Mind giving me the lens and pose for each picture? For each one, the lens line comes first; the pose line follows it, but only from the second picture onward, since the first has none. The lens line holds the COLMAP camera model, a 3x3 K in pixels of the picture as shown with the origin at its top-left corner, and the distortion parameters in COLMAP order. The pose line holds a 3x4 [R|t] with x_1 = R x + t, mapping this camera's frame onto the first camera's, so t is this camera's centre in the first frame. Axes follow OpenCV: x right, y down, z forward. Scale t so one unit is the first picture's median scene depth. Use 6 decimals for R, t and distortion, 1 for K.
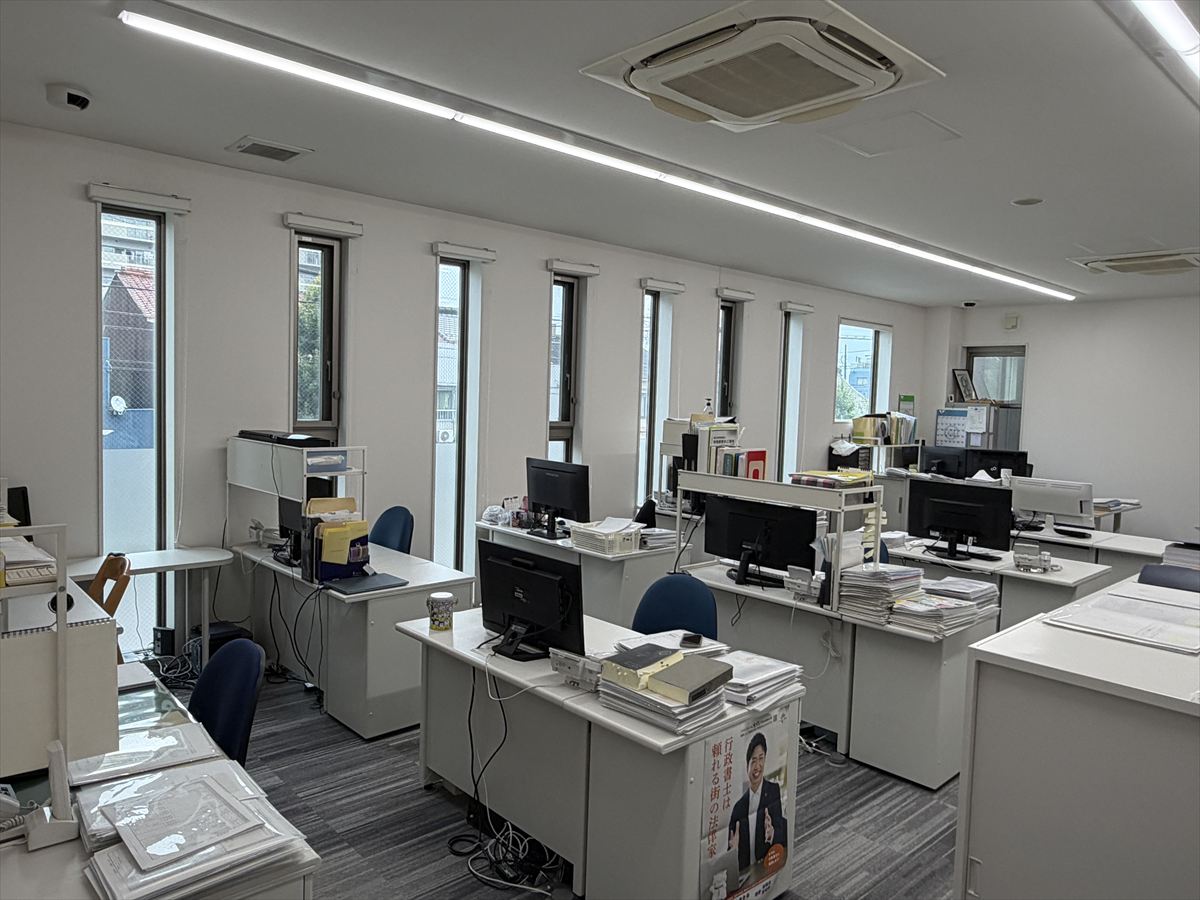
lens RADIAL K [[820.8, 0, 597.7], [0, 820.8, 449.0], [0, 0, 1]] dist [0.003722, -0.010685]
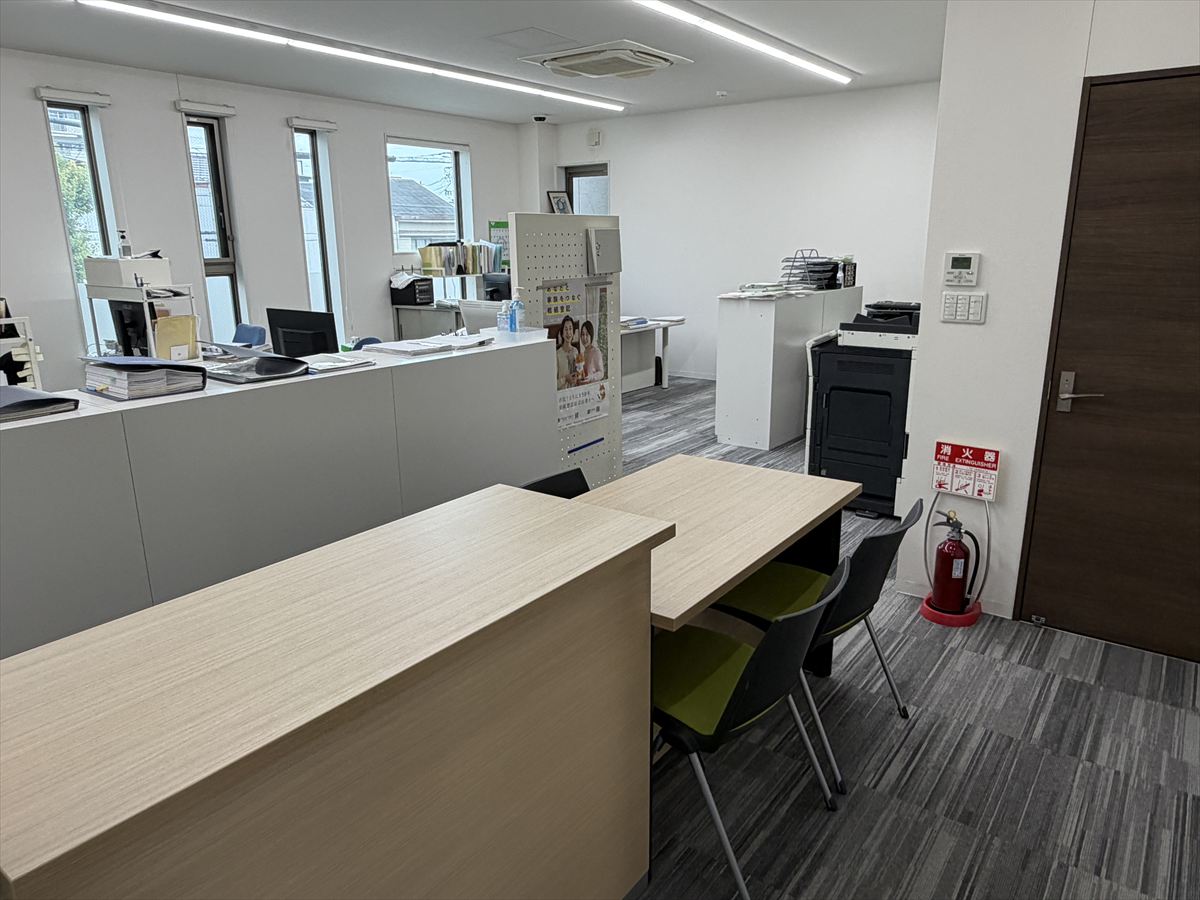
lens RADIAL K [[820.8, 0, 606.9], [0, 820.8, 458.6], [0, 0, 1]] dist [0.003722, -0.010685]
pose [[0.977403, -0.094366, 0.189152, 0.307255], [0.055393, 0.977895, 0.201628, 0.020367], [-0.203998, -0.186594, 0.961024, -0.001685]]
